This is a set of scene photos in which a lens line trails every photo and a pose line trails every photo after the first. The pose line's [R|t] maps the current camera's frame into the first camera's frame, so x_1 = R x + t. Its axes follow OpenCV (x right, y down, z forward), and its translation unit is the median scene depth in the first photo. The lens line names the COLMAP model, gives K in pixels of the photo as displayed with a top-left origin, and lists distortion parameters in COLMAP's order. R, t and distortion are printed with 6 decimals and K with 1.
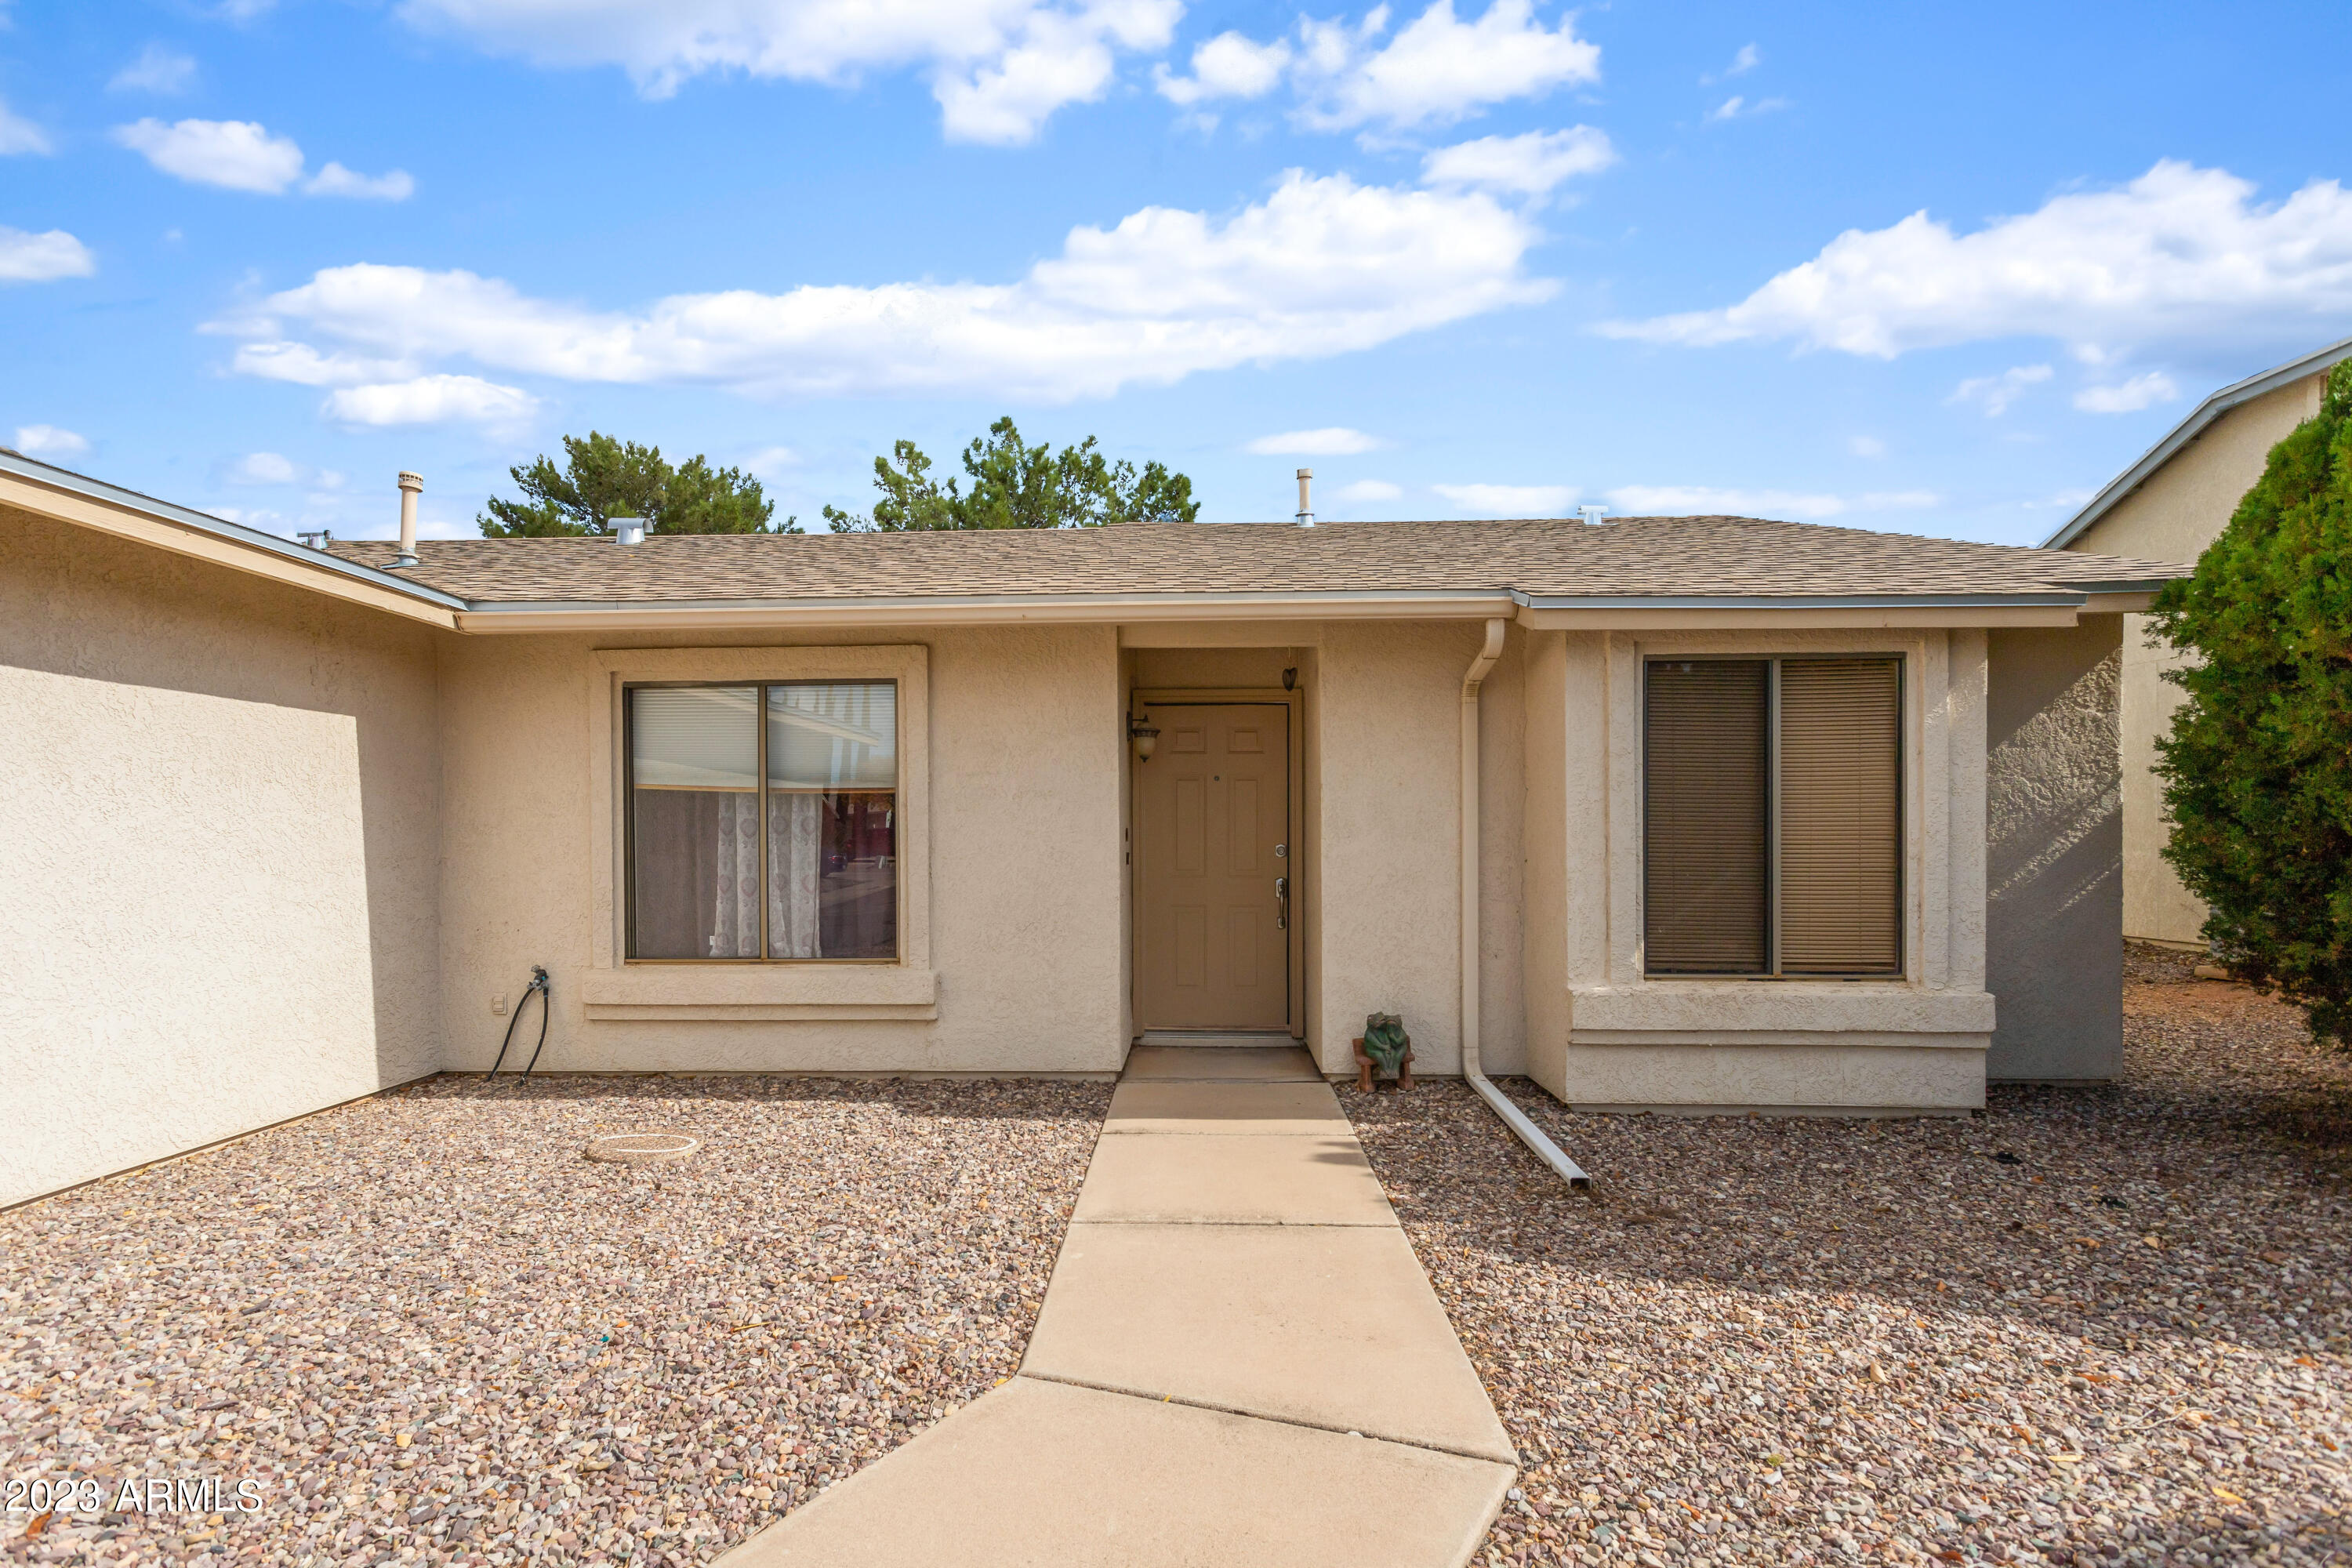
lens RADIAL K [[1239.7, 0, 1178.1], [0, 1239.7, 863.8], [0, 0, 1]] dist [0.000653, 0.000691]
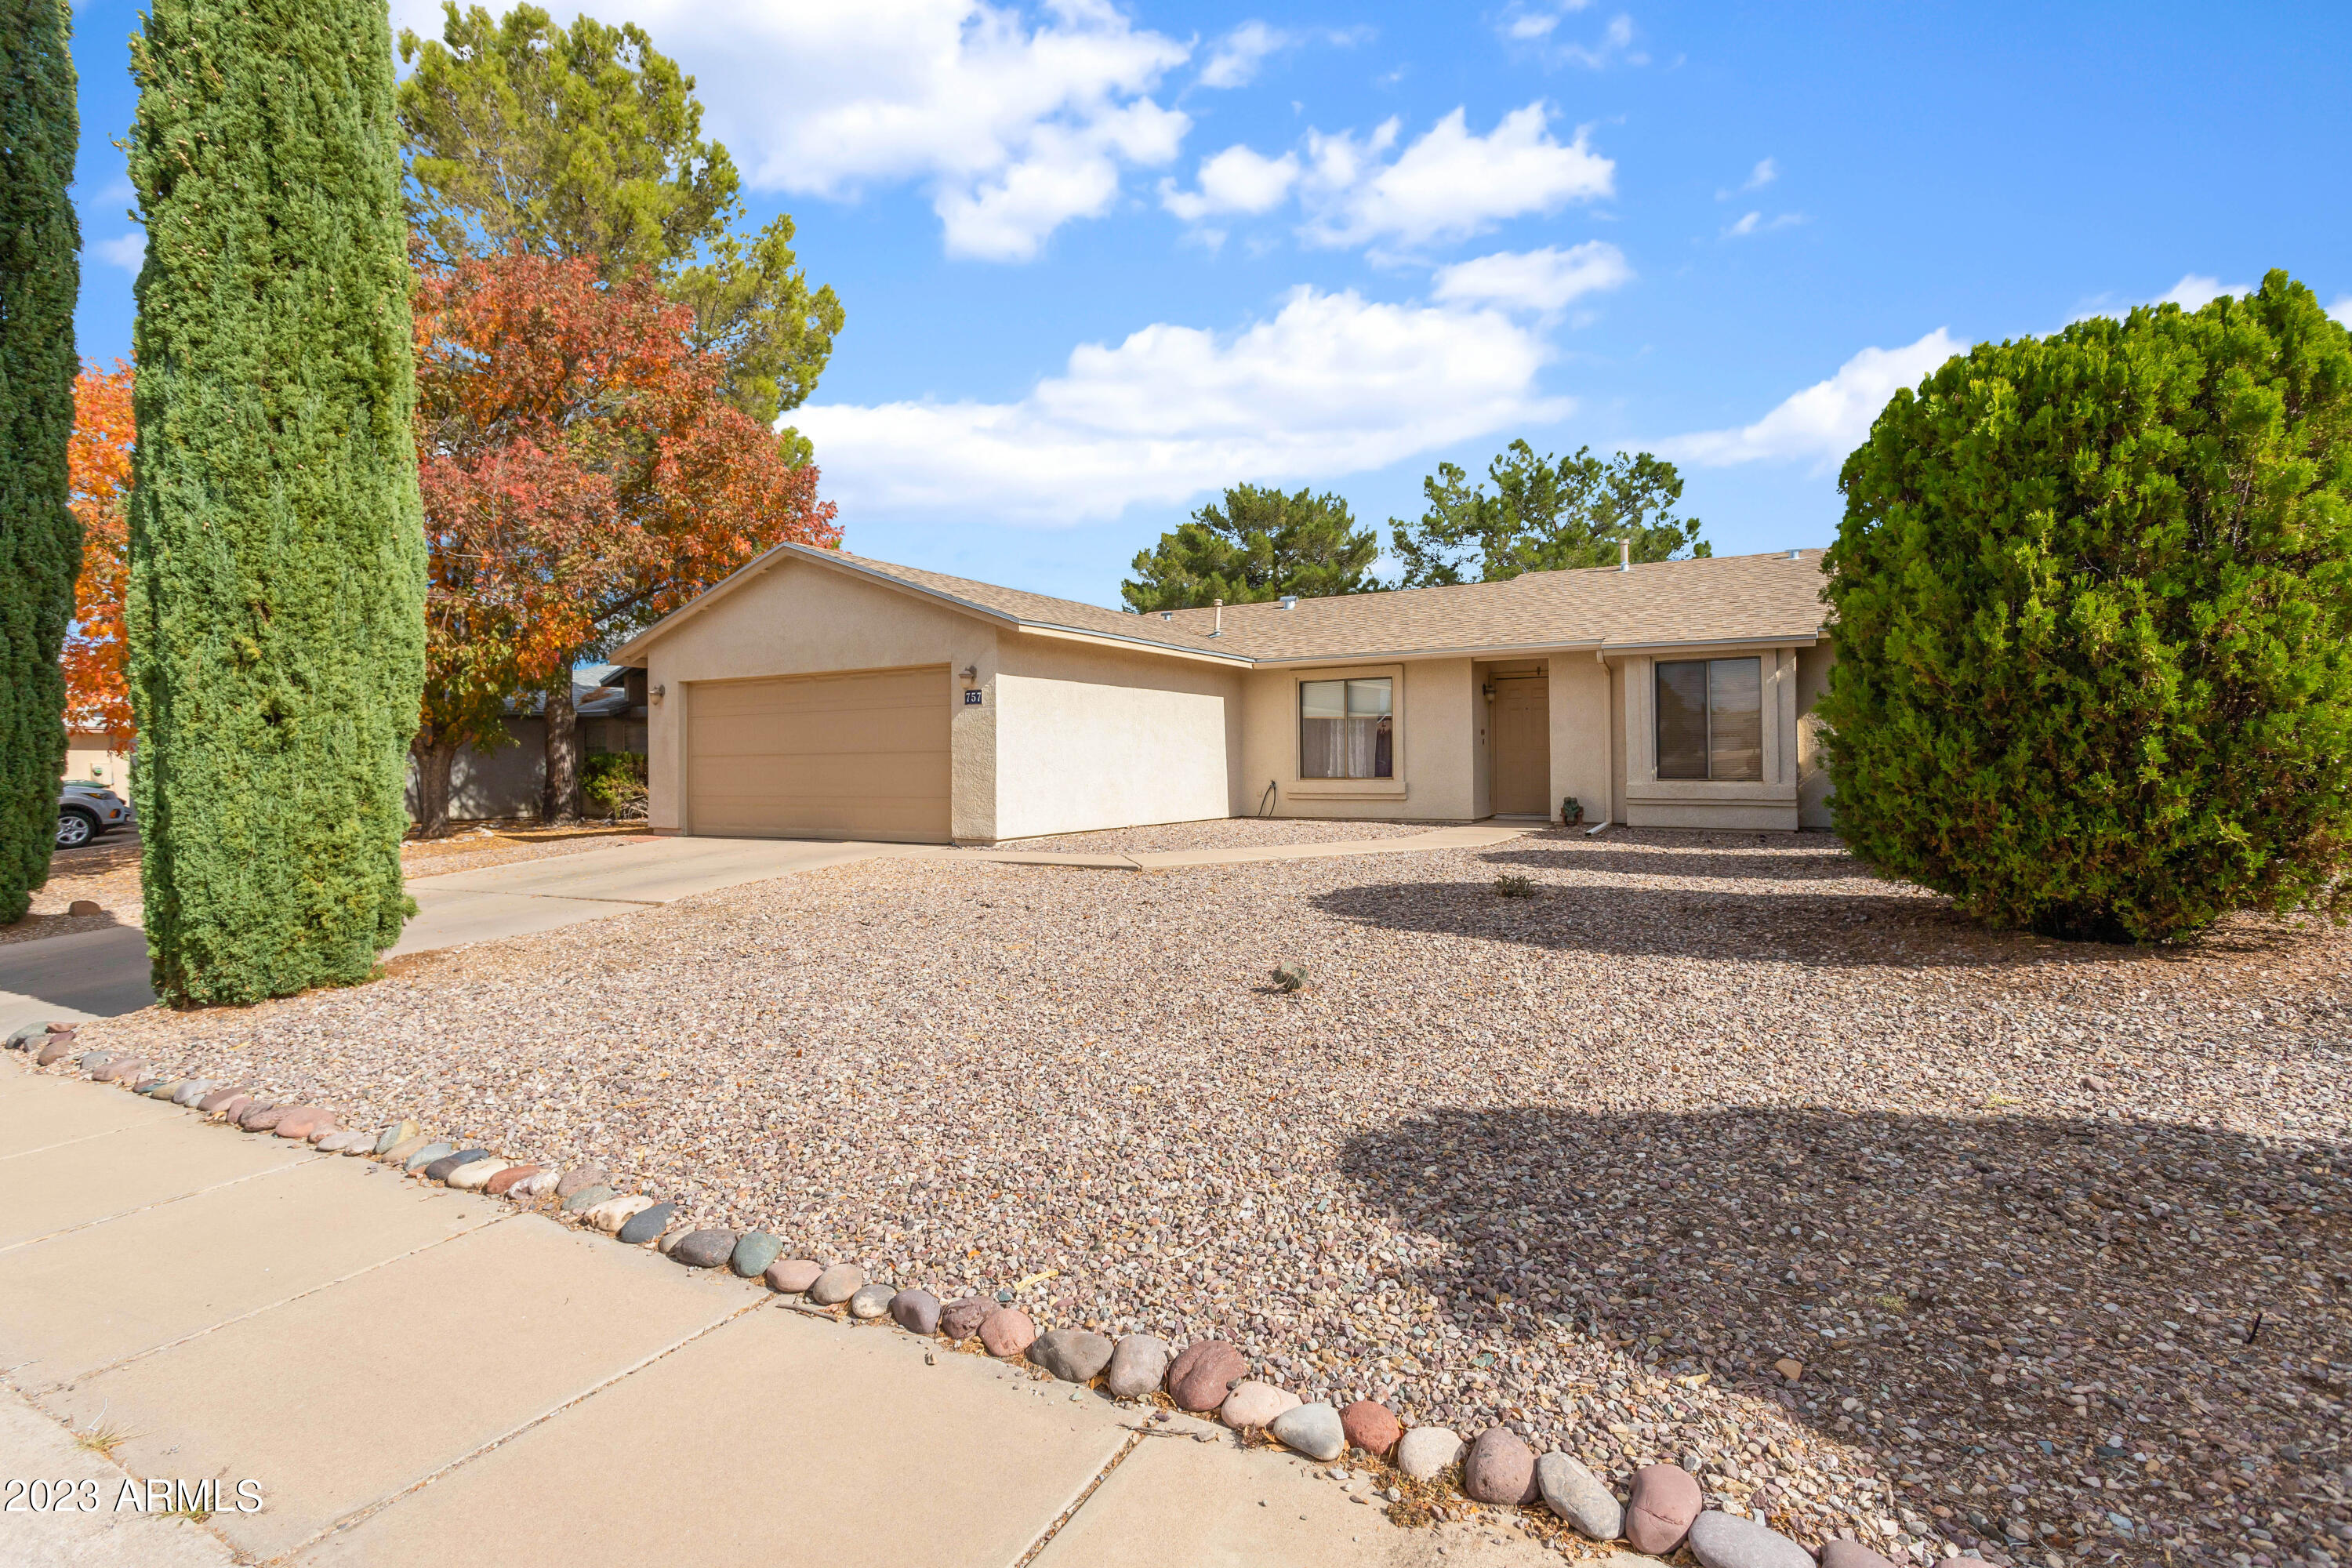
lens RADIAL K [[1117.7, 0, 1162.8], [0, 1117.7, 788.7], [0, 0, 1]] dist [0.002790, 0.001118]
pose [[0.885066, 0.010631, -0.465344, 0.466836], [-0.007043, 0.999931, 0.009448, 0.079375], [0.465412, -0.005085, 0.885079, -1.408834]]
